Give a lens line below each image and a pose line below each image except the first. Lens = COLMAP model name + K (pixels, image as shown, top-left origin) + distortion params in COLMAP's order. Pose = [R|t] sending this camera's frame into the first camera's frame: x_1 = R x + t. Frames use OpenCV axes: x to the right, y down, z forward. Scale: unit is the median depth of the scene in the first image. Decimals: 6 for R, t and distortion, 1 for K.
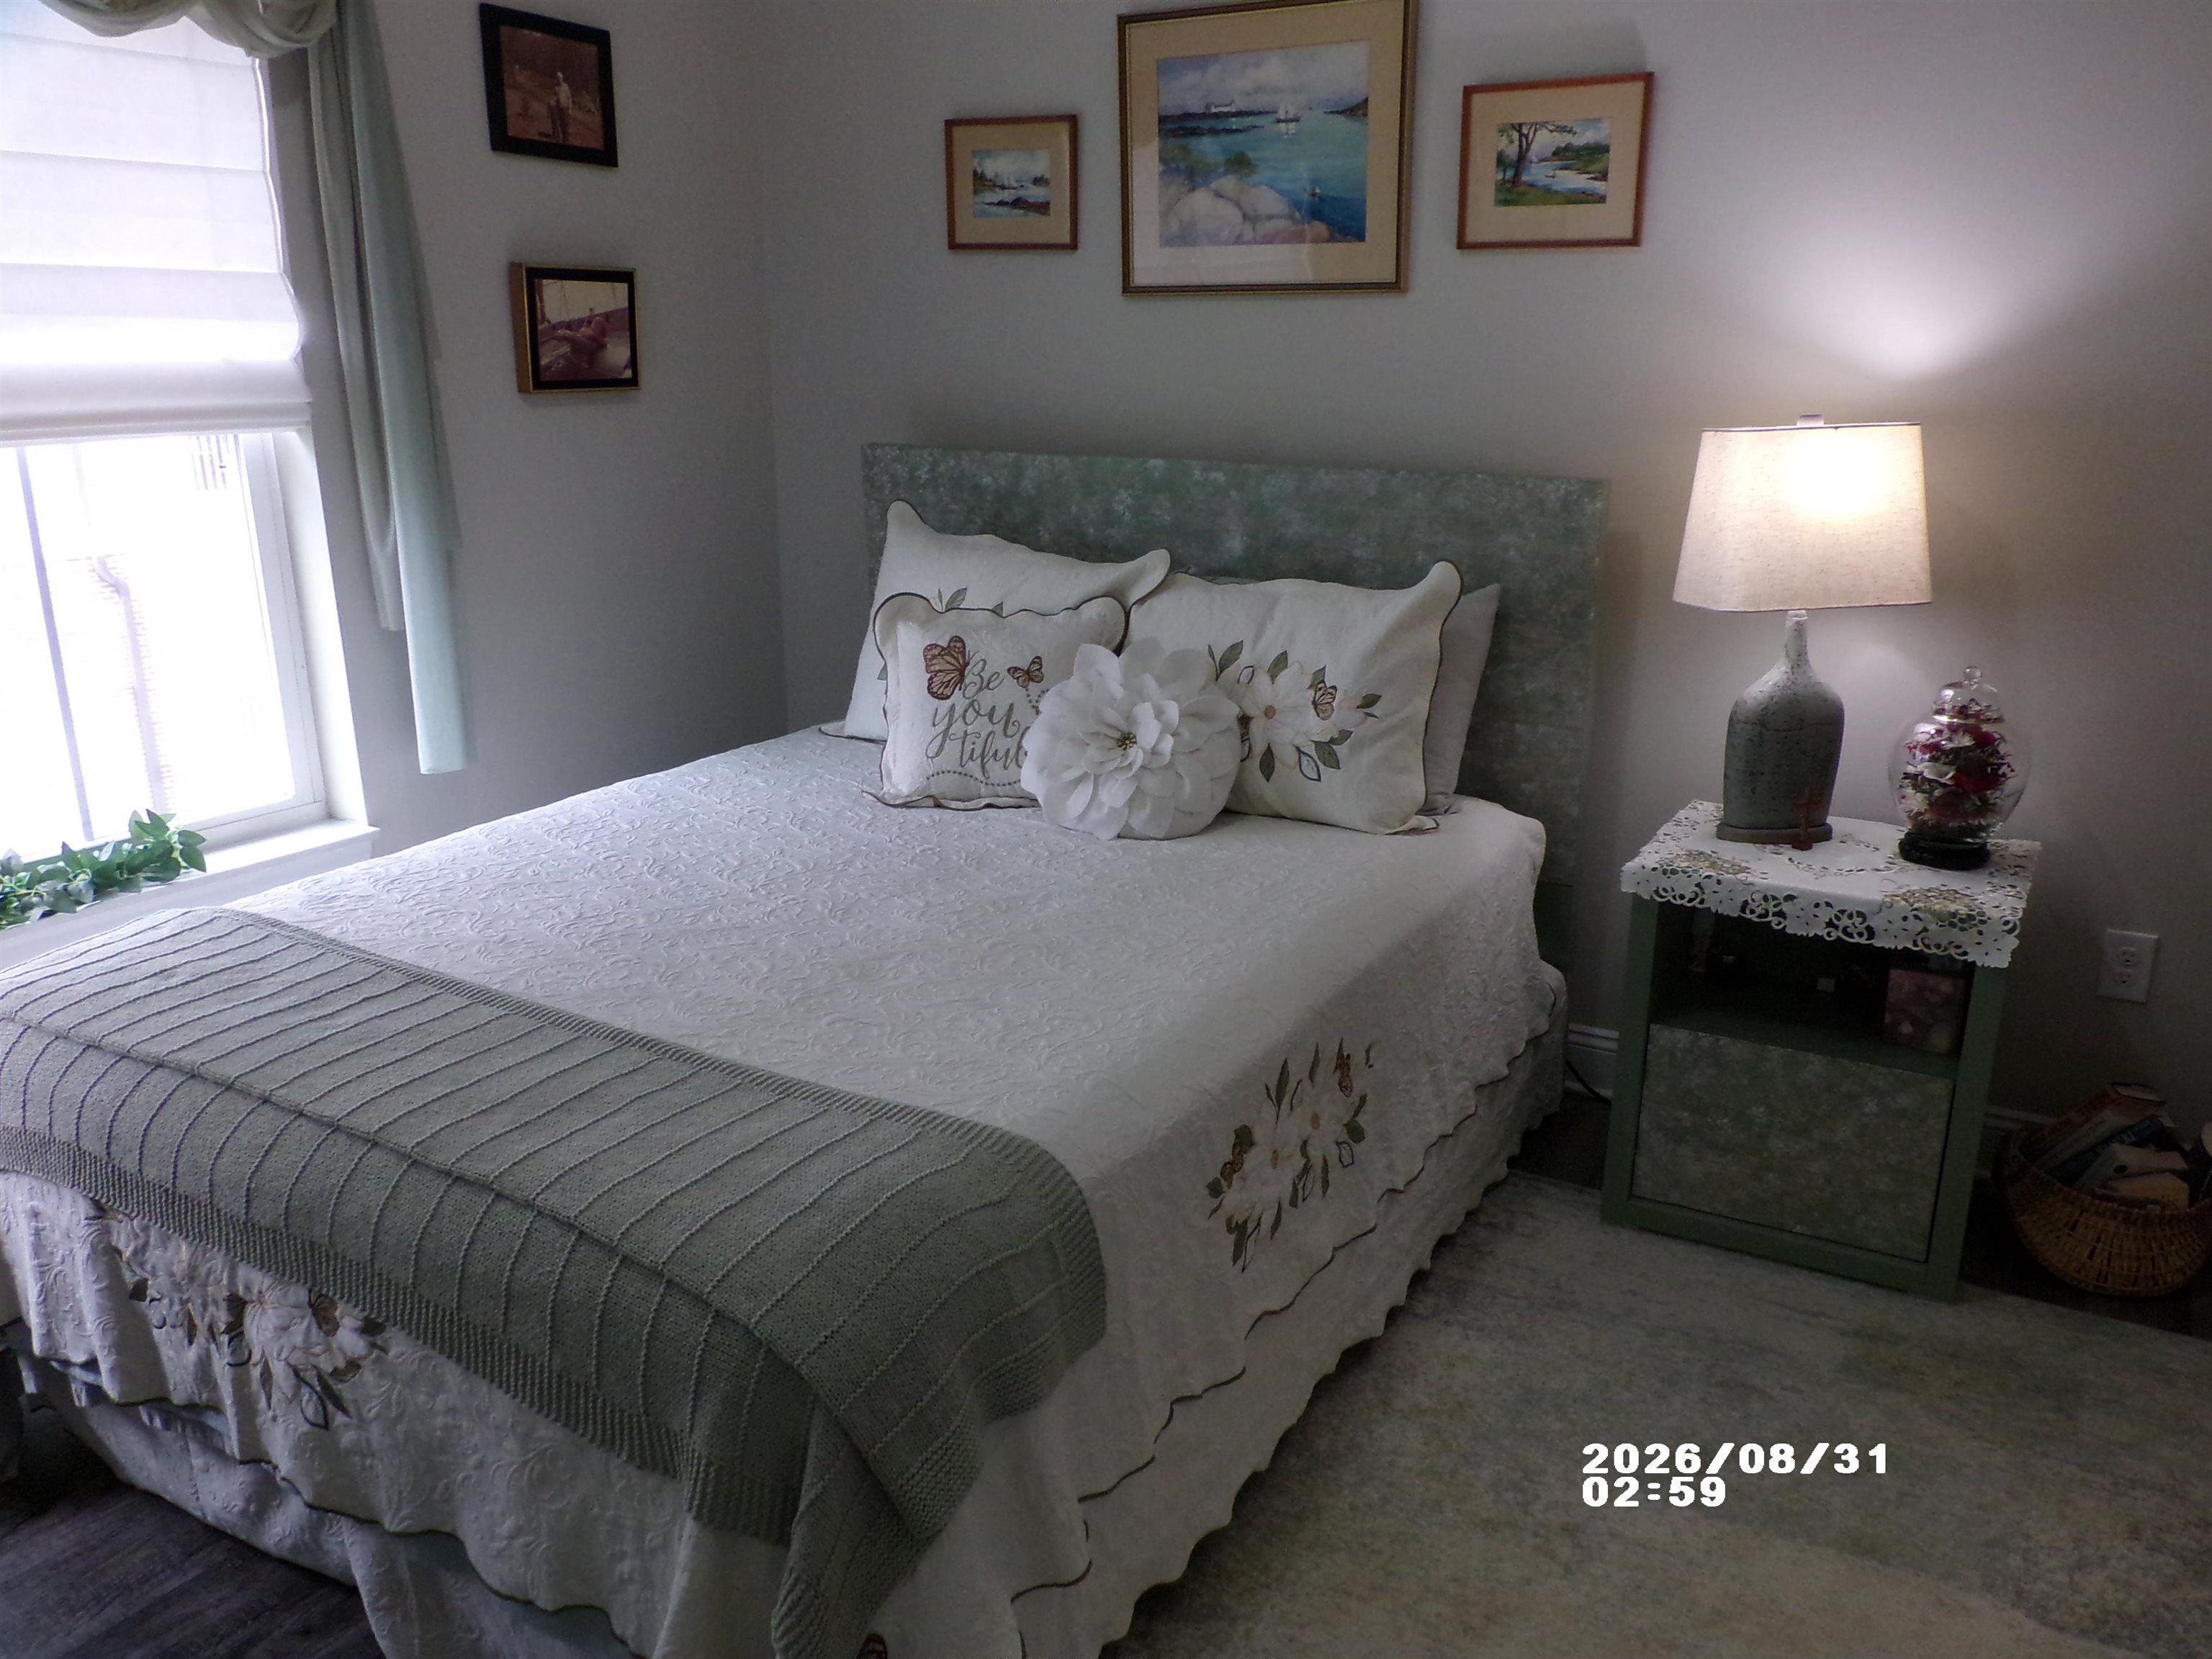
lens RADIAL K [[1681.5, 0, 1106.9], [0, 1681.5, 827.4], [0, 0, 1]] dist [-0.002614, 0.016977]
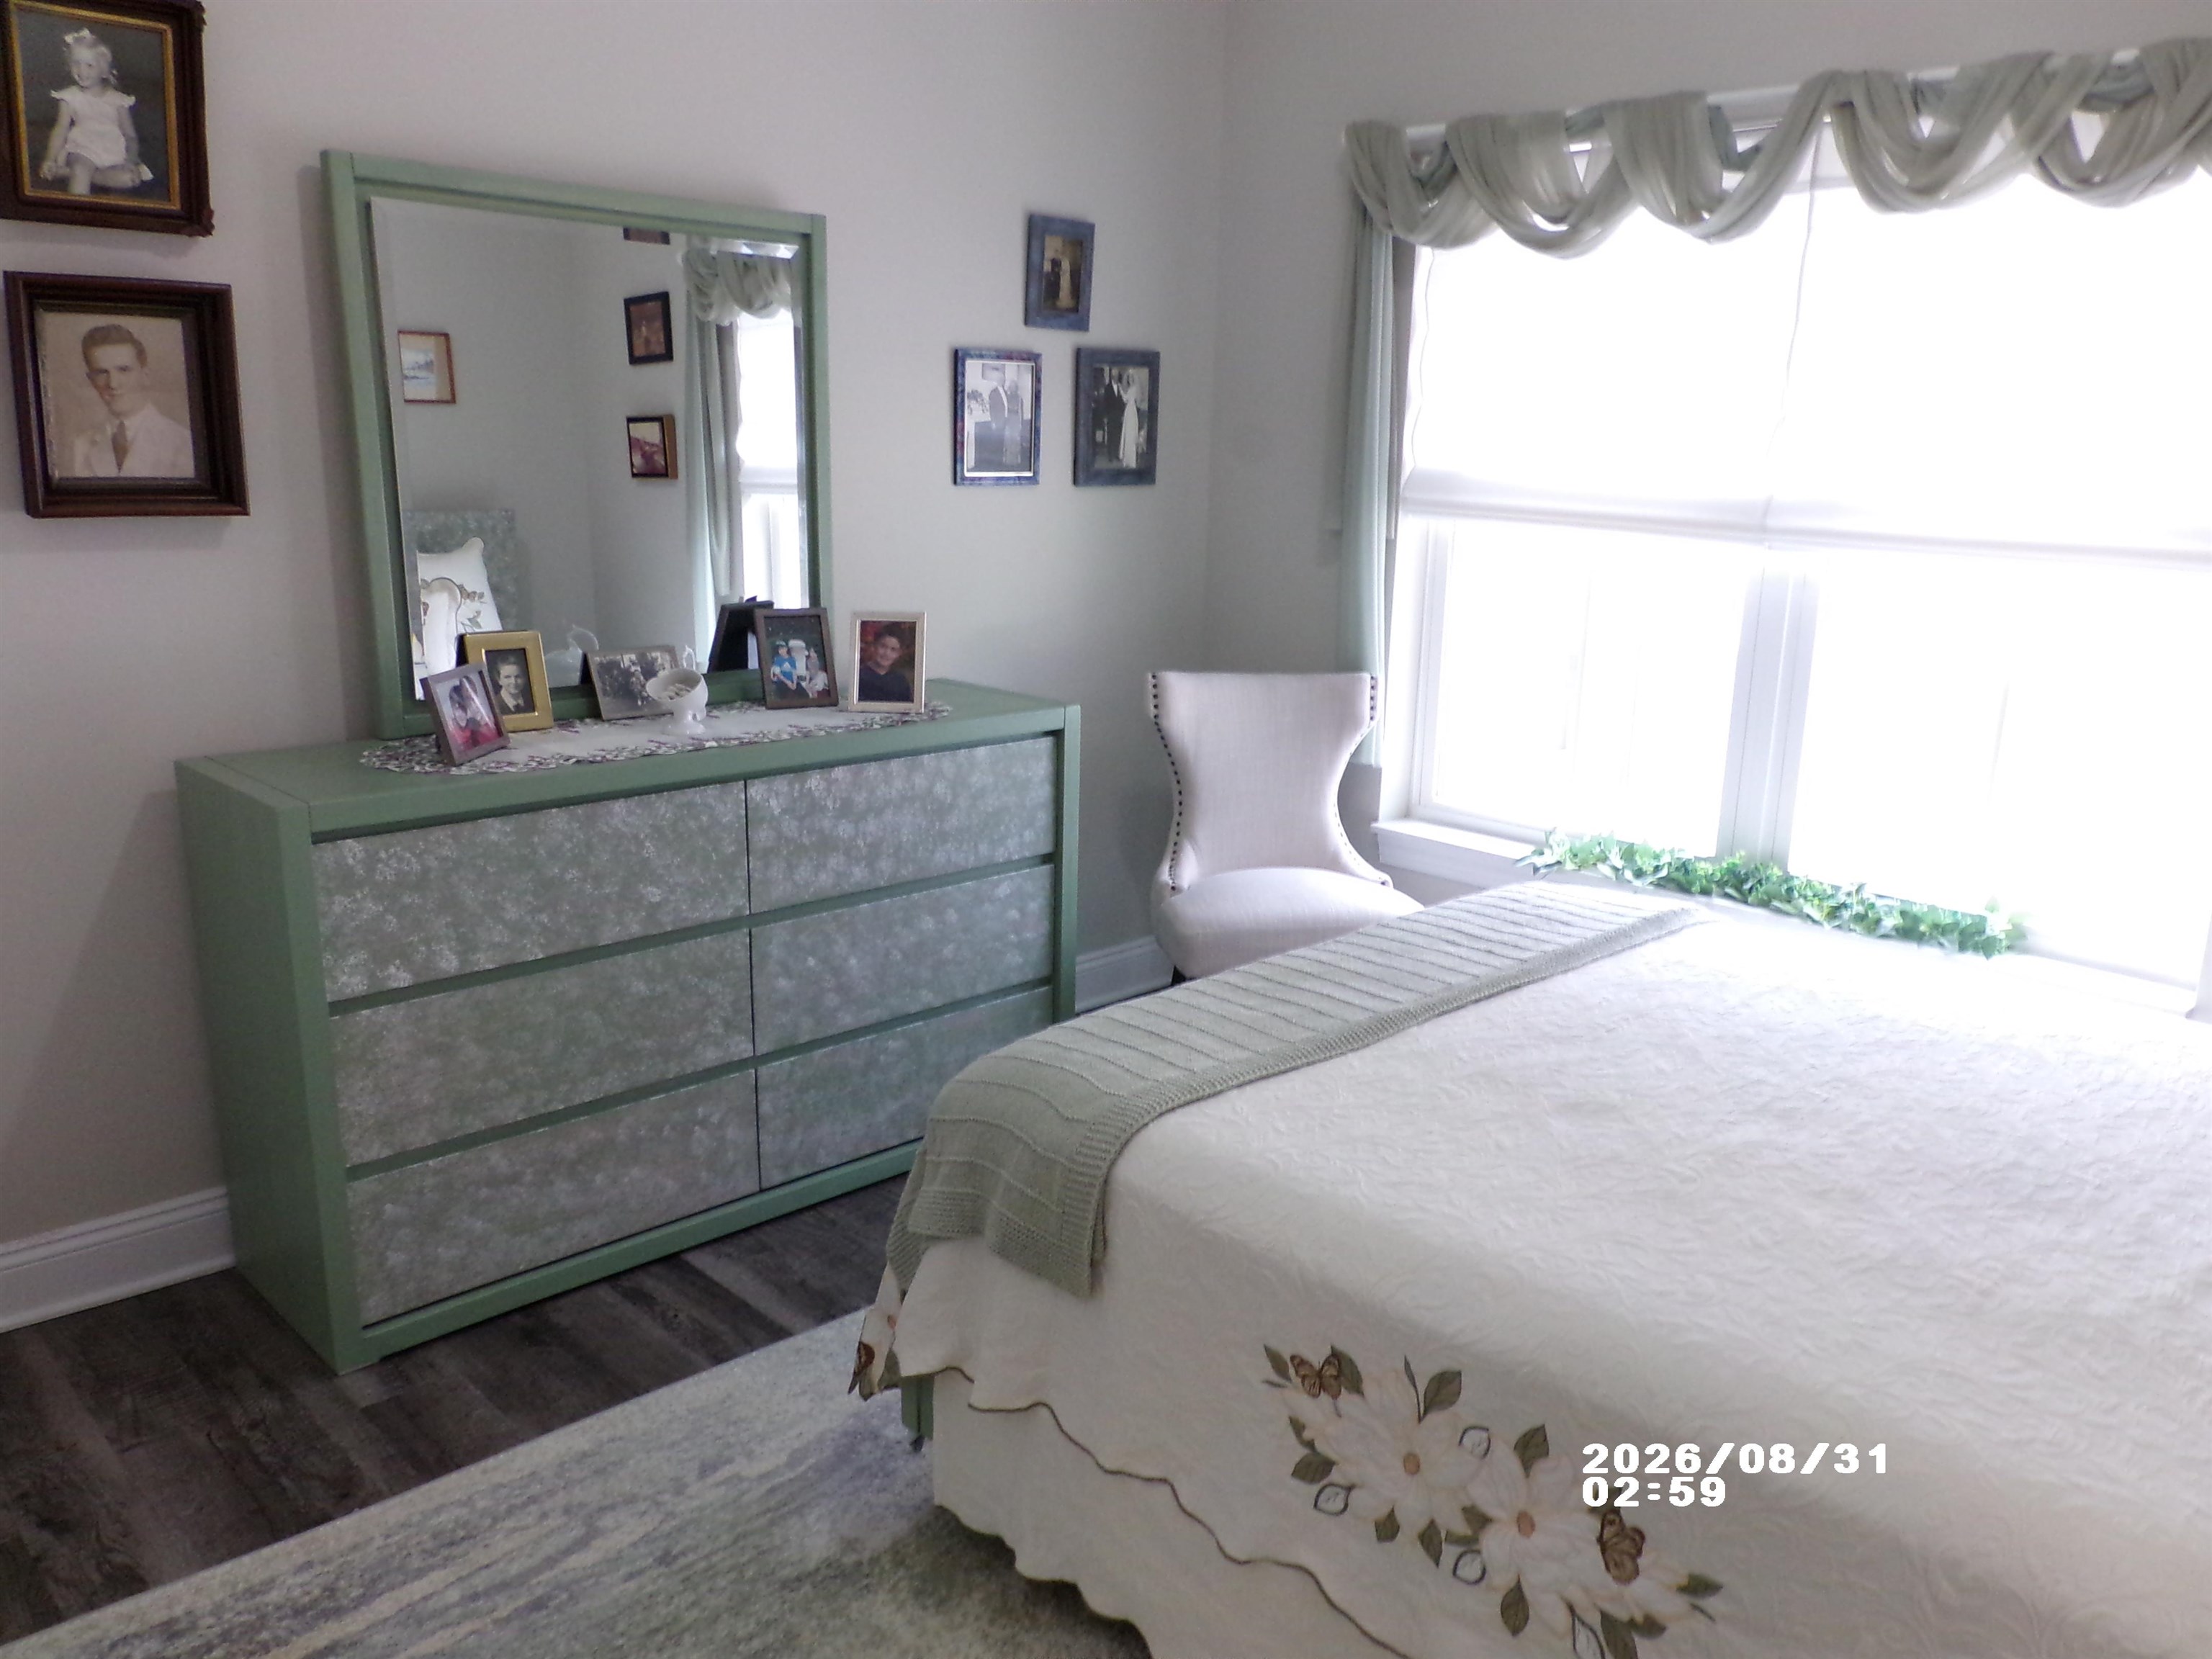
lens RADIAL K [[1681.5, 0, 1106.2], [0, 1681.5, 832.9], [0, 0, 1]] dist [-0.002614, 0.016977]
pose [[-0.266558, 0.209736, -0.940722, 0.835684], [-0.299107, 0.909845, 0.287606, -0.264126], [0.916232, 0.358040, -0.179793, 0.919156]]
